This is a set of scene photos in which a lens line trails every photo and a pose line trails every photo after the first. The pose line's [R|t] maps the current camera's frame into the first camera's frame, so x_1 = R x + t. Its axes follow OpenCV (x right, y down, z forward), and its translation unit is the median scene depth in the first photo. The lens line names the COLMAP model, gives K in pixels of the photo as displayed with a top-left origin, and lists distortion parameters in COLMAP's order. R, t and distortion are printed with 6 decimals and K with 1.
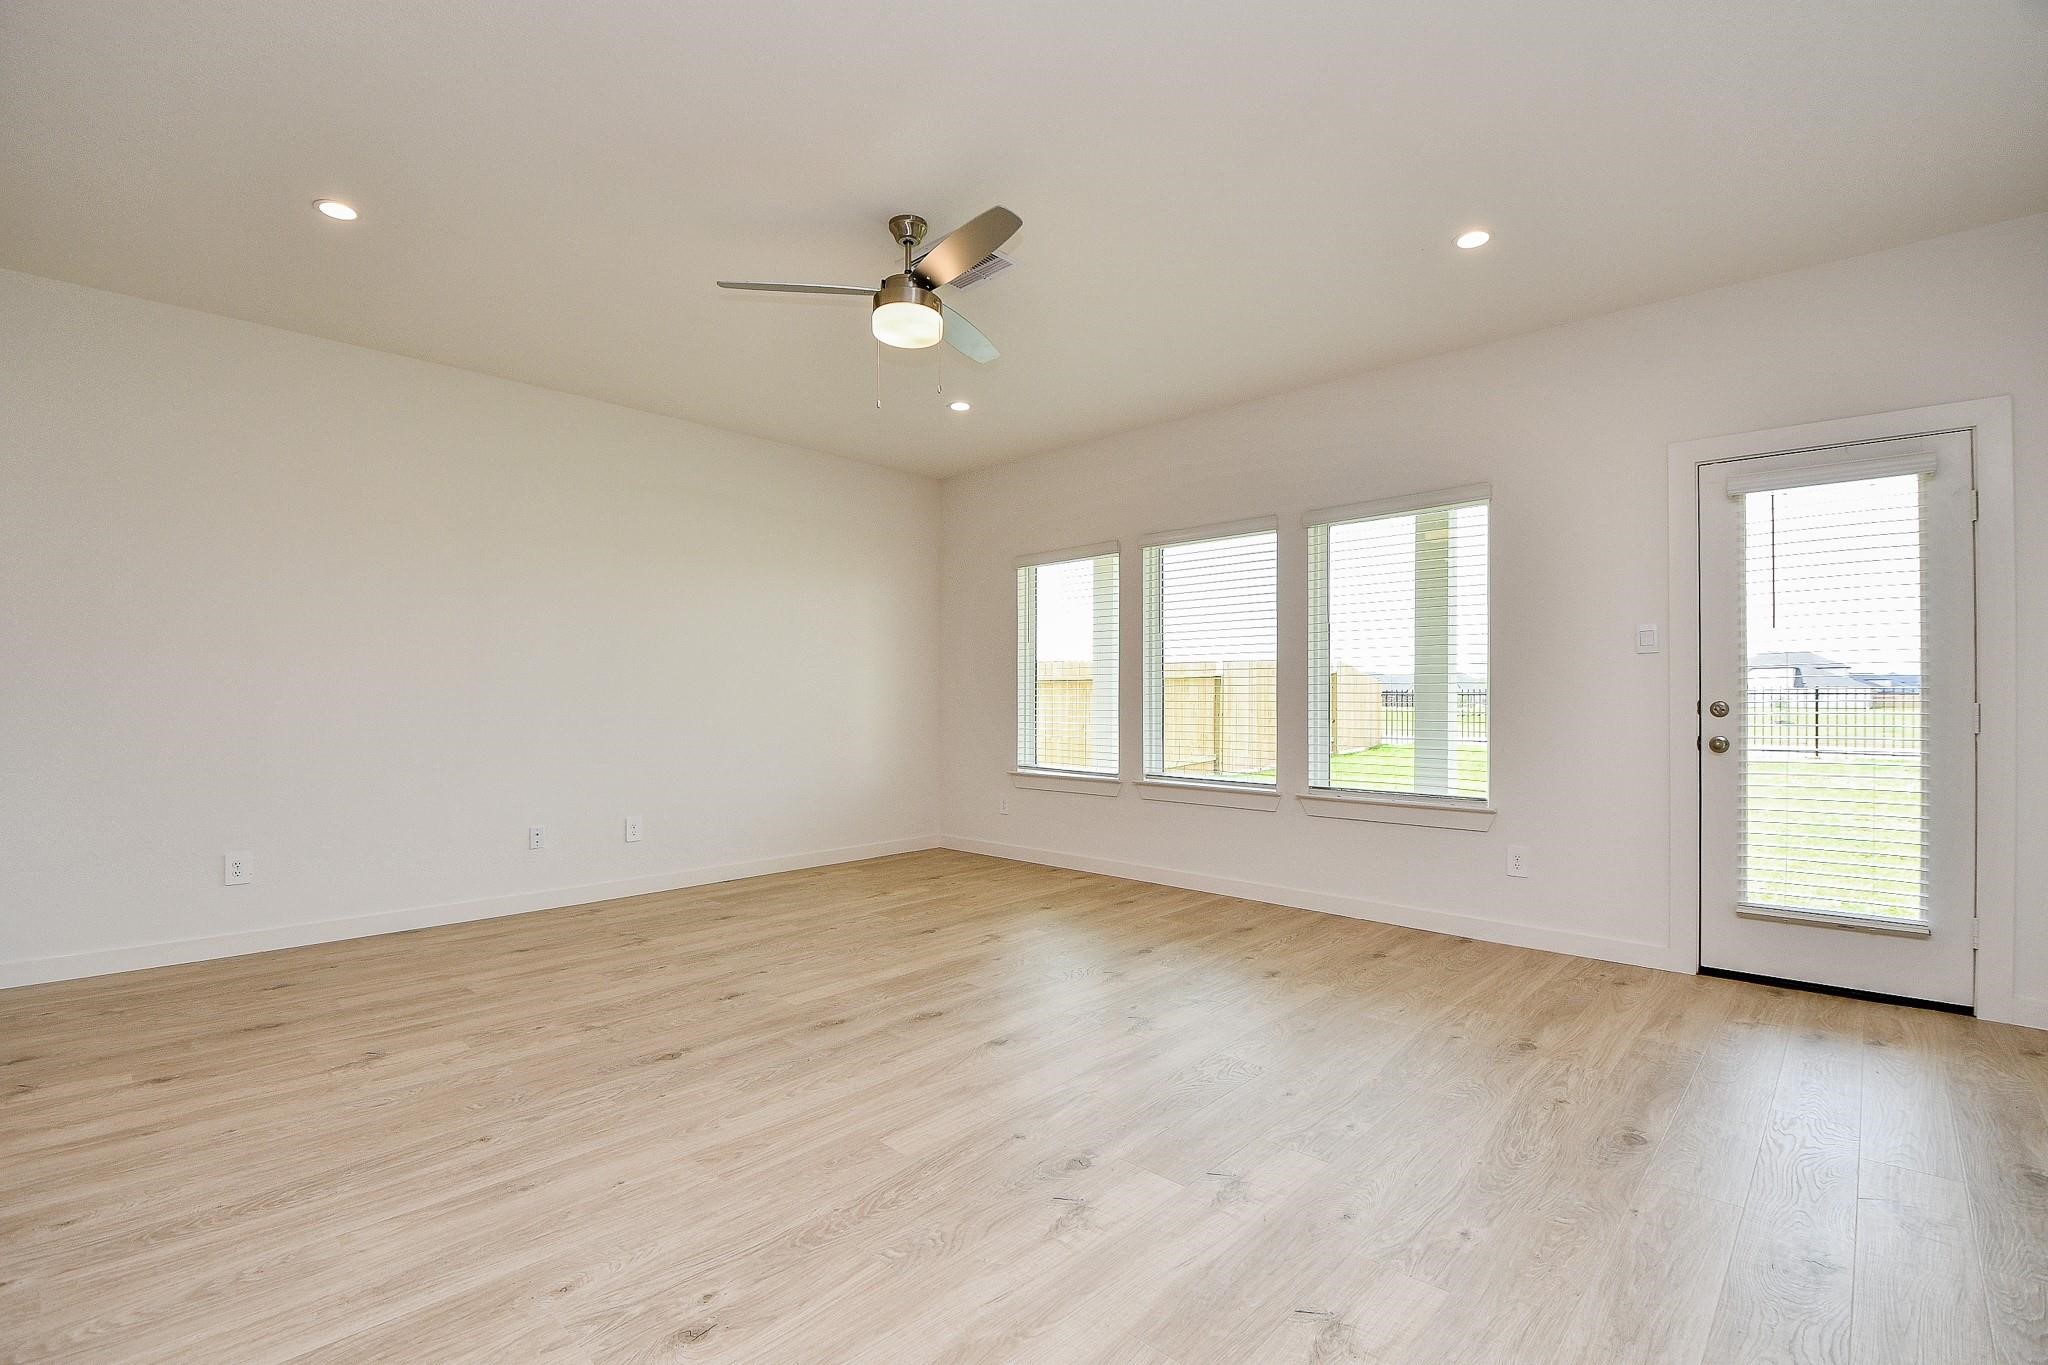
lens RADIAL K [[898.4, 0, 1017.7], [0, 898.4, 699.0], [0, 0, 1]] dist [0.007643, -0.021745]
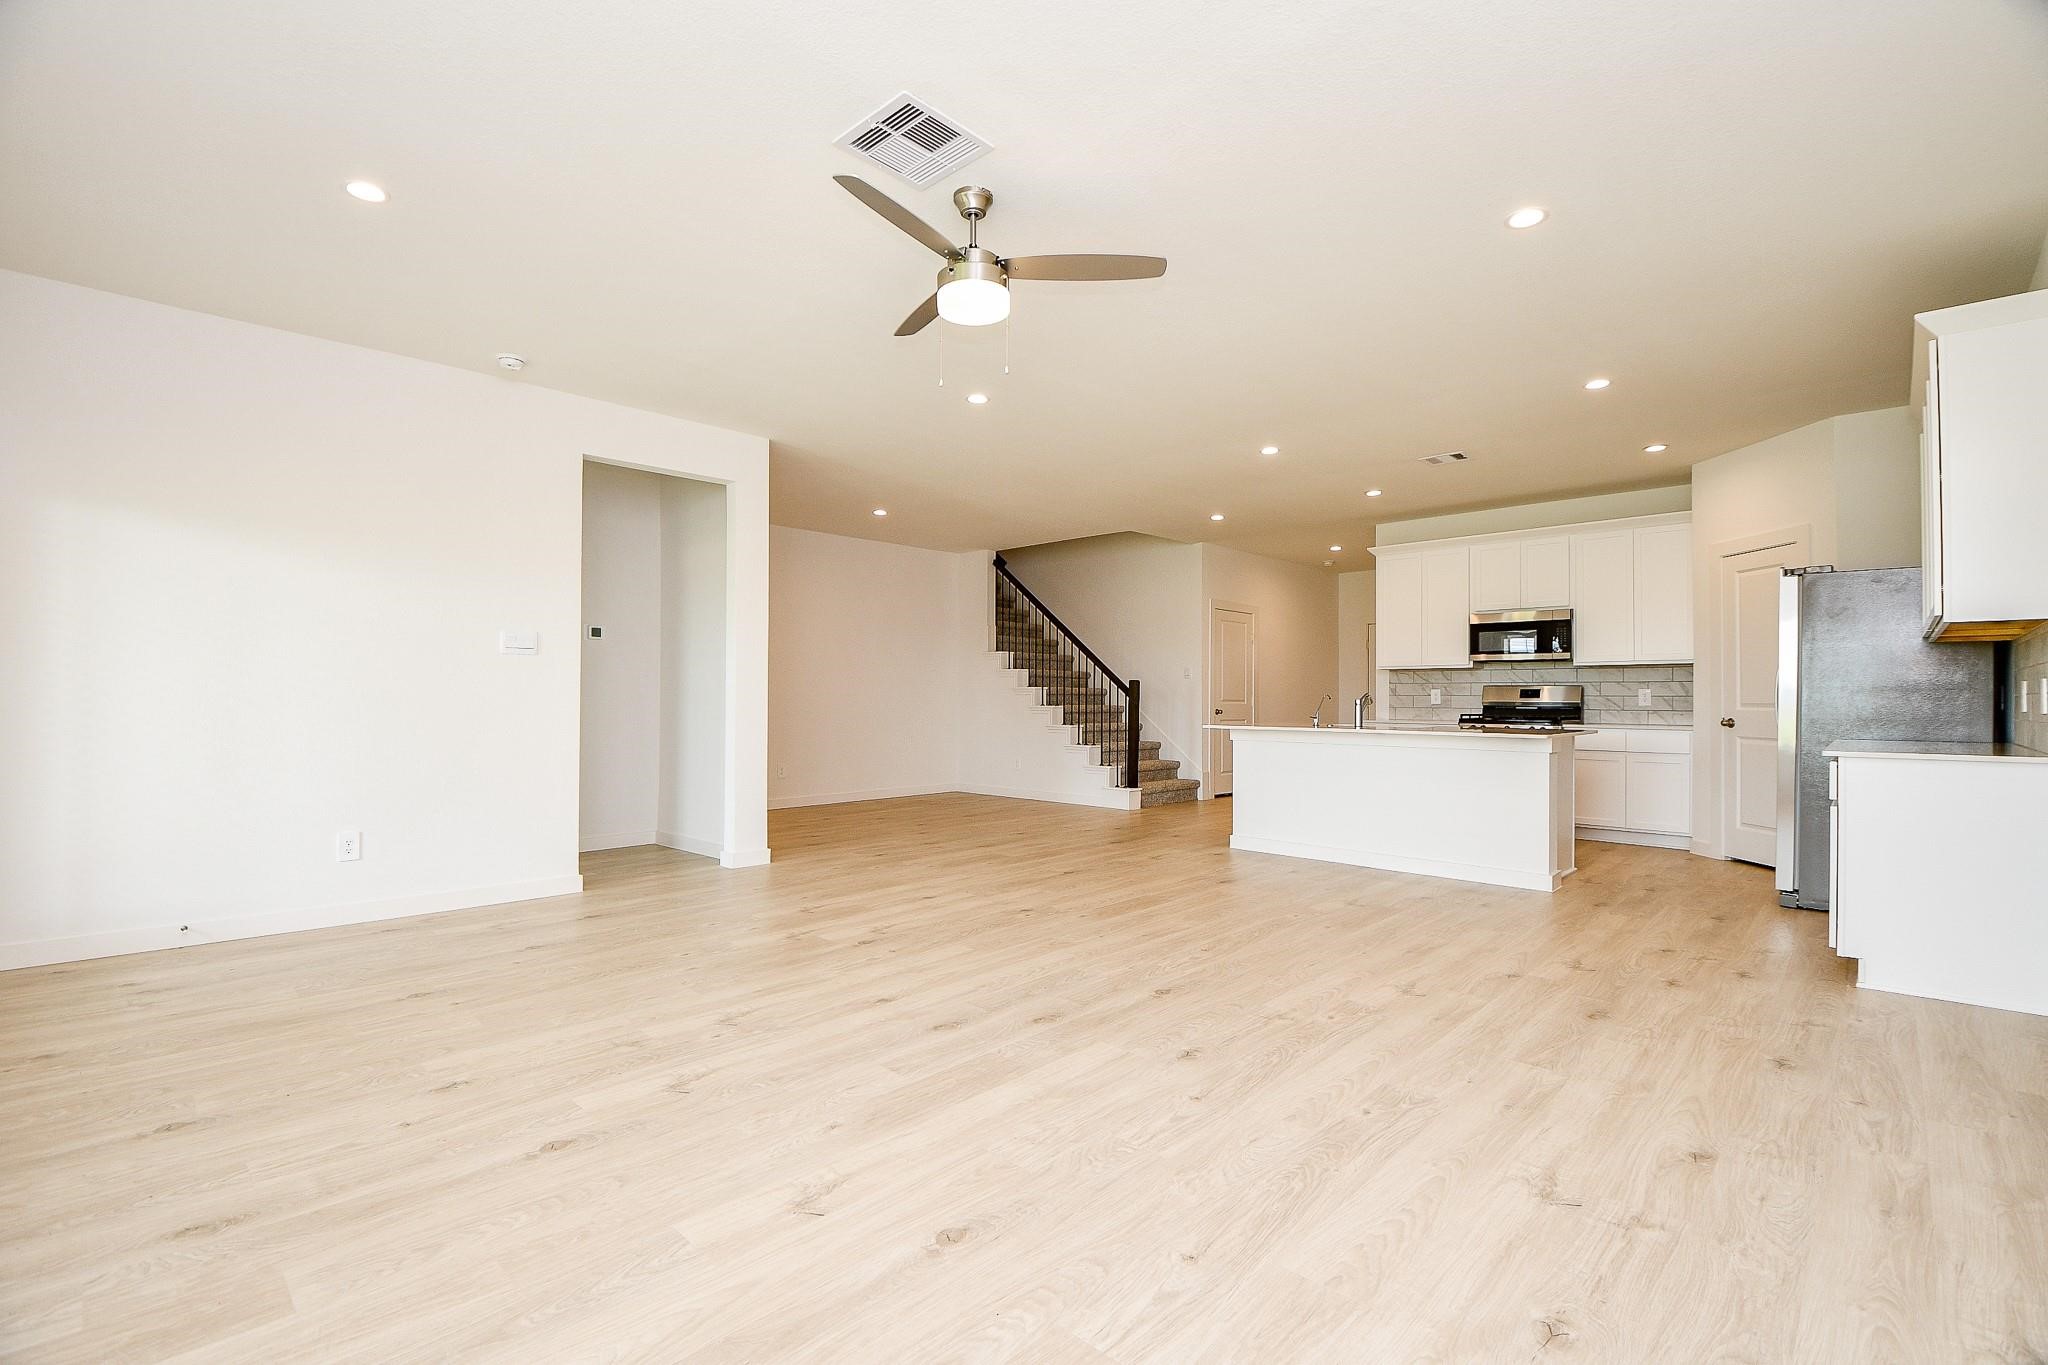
lens RADIAL K [[912.3, 0, 1028.5], [0, 912.3, 693.2], [0, 0, 1]] dist [0.009860, -0.019820]
pose [[-0.999978, -0.006046, 0.002897, -0.185347], [-0.006062, 0.999966, -0.005525, 0.007517], [-0.002864, -0.005542, -0.999981, 1.964594]]
